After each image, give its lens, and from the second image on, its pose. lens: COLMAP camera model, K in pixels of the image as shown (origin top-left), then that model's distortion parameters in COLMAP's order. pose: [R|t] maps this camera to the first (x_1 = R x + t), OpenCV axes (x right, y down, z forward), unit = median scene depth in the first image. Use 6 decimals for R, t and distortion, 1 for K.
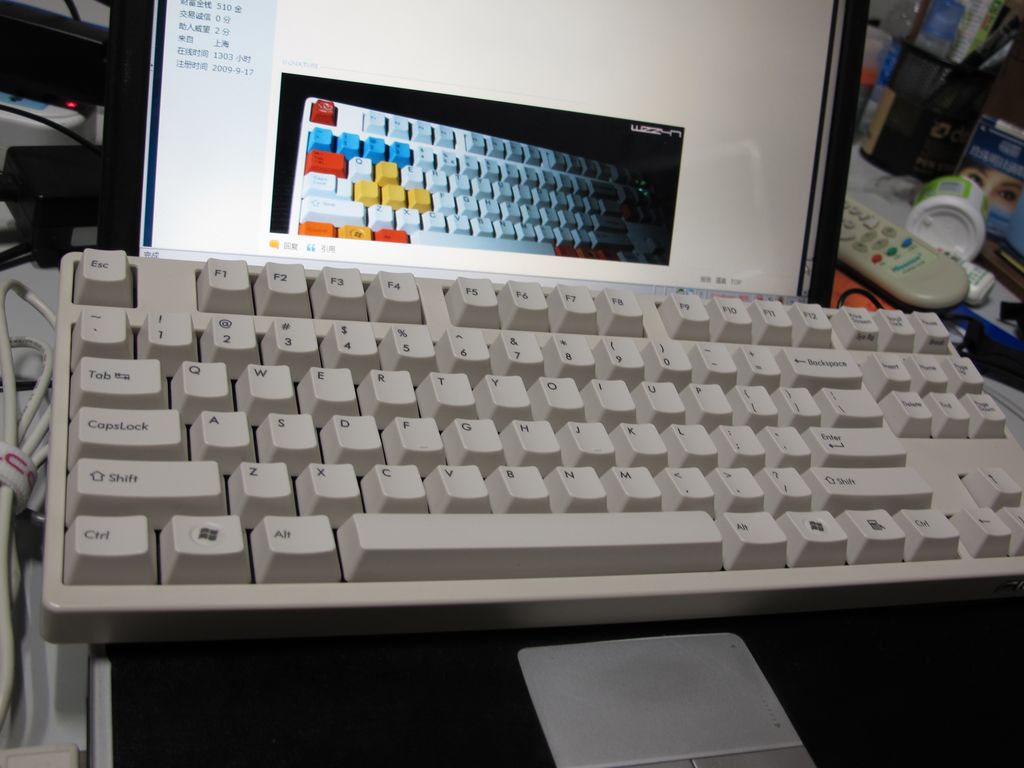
lens RADIAL K [[1096.0, 0, 510.1], [0, 1096.0, 390.4], [0, 0, 1]] dist [-0.094656, 0.000000]
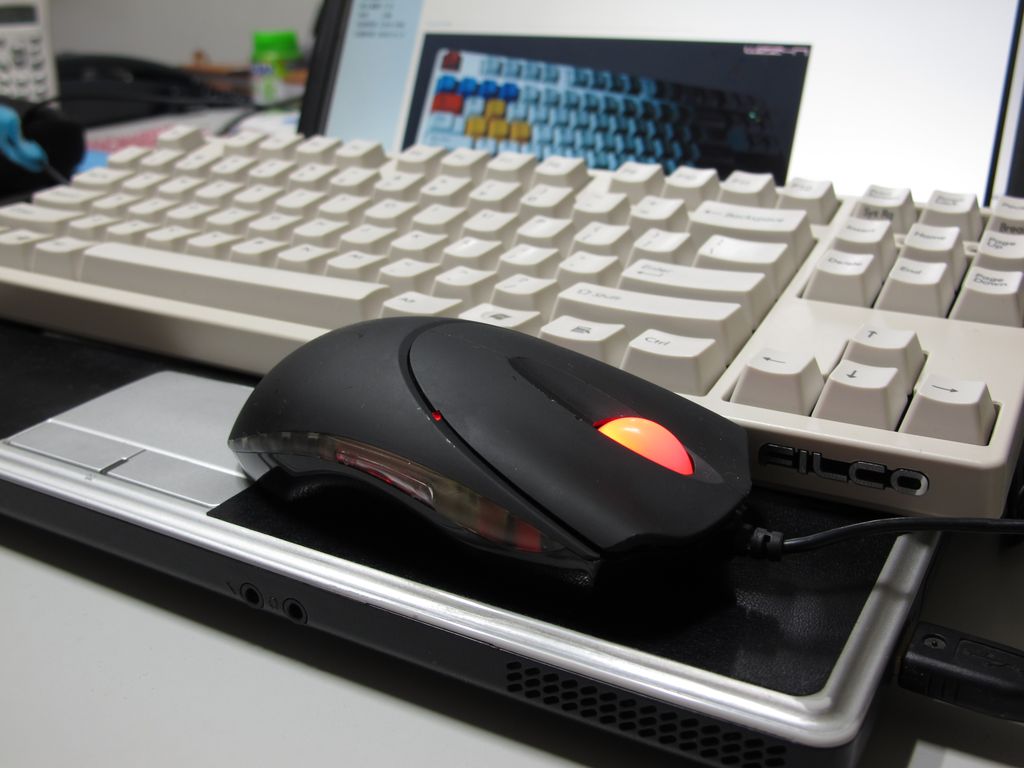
lens RADIAL K [[1096.0, 0, 515.5], [0, 1096.0, 381.0], [0, 0, 1]] dist [-0.094656, 0.000000]
pose [[0.666142, 0.026082, -0.745369, 0.715325], [-0.249324, 0.949680, -0.189592, 0.256592], [0.702917, 0.312134, 0.639125, 0.409251]]
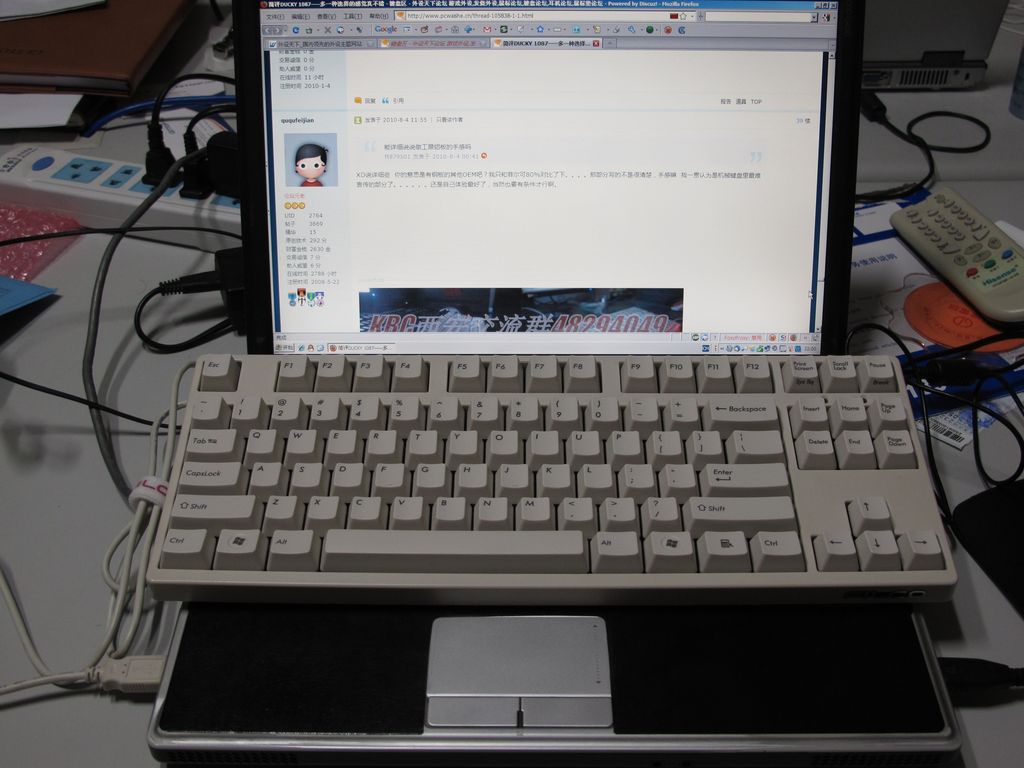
lens RADIAL K [[1212.0, 0, 514.4], [0, 1212.0, 380.7], [0, 0, 1]] dist [-0.079567, 0.000000]
pose [[0.927770, -0.013332, -0.372913, 0.535781], [0.031596, 0.998579, 0.042907, -0.120090], [0.371812, -0.051590, 0.926874, -0.374186]]
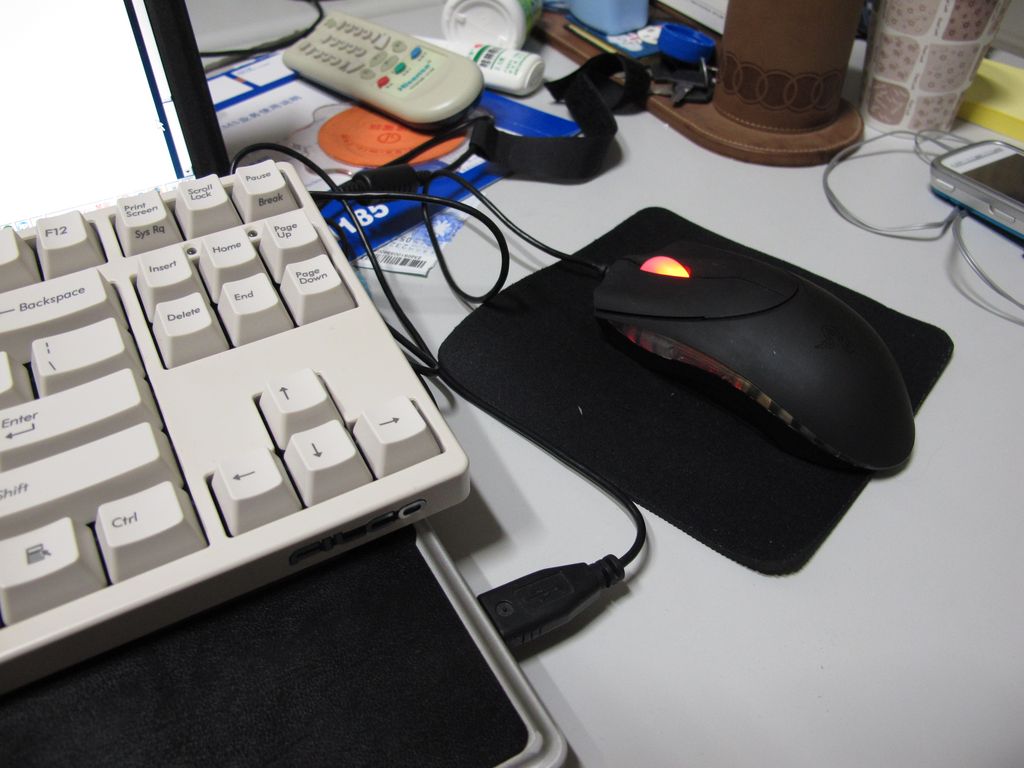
lens RADIAL K [[857.6, 0, 528.4], [0, 857.6, 382.2], [0, 0, 1]] dist [-0.141198, 0.064757]
pose [[0.949996, -0.311130, 0.026571, 0.533280], [0.300332, 0.933683, 0.195029, 0.014390], [-0.085489, -0.177297, 0.980437, 0.406156]]
